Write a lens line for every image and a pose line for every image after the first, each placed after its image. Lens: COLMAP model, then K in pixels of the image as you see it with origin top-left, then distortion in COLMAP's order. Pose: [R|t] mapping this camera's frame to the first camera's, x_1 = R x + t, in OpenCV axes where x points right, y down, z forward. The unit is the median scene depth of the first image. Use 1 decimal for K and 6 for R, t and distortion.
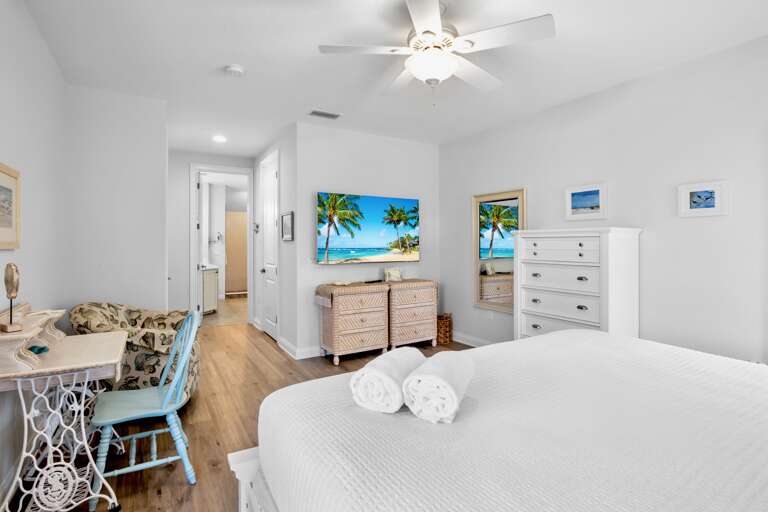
lens RADIAL K [[377.5, 0, 384.2], [0, 377.5, 247.4], [0, 0, 1]] dist [-0.017520, -0.000230]
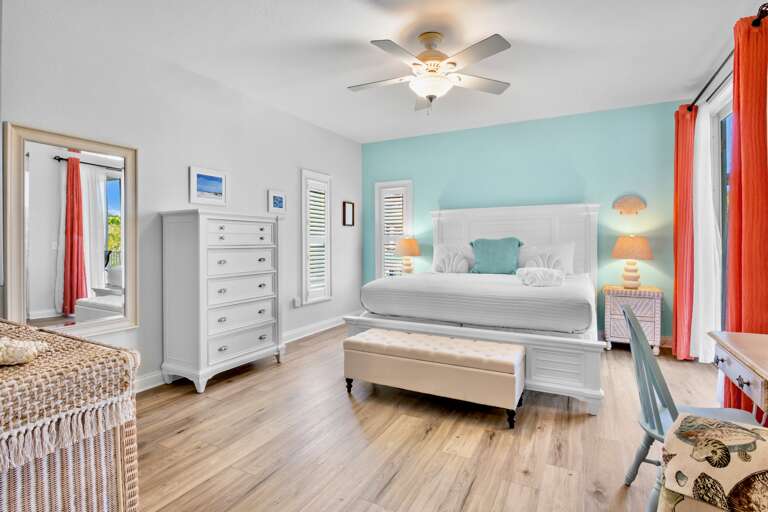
lens RADIAL K [[383.8, 0, 385.7], [0, 383.8, 237.6], [0, 0, 1]] dist [-0.002094, -0.000219]
pose [[-0.506593, 0.009582, 0.862132, -0.591819], [0.009239, 0.999941, -0.005684, 0.025107], [-0.862136, 0.005086, -0.506652, 1.146184]]
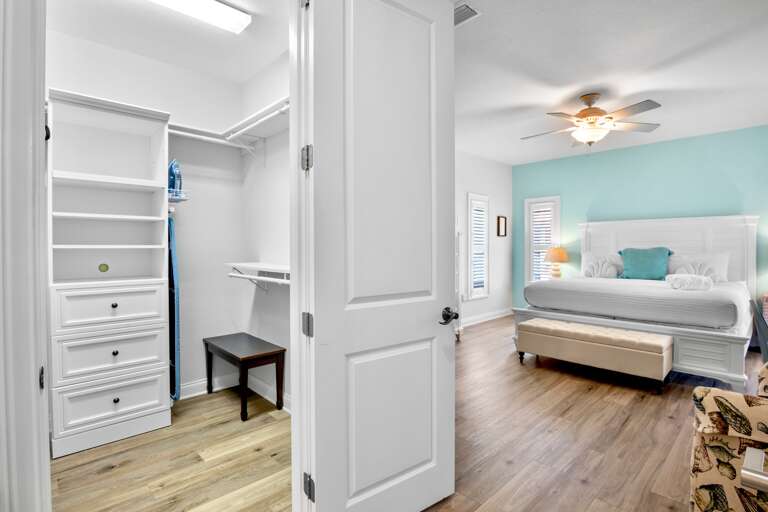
lens RADIAL K [[377.5, 0, 384.2], [0, 377.5, 247.4], [0, 0, 1]] dist [-0.017520, -0.000230]
pose [[-0.209175, -0.003378, 0.977872, -0.849610], [0.010150, 0.999933, 0.005626, 0.003195], [-0.977826, 0.011102, -0.209127, 1.438967]]
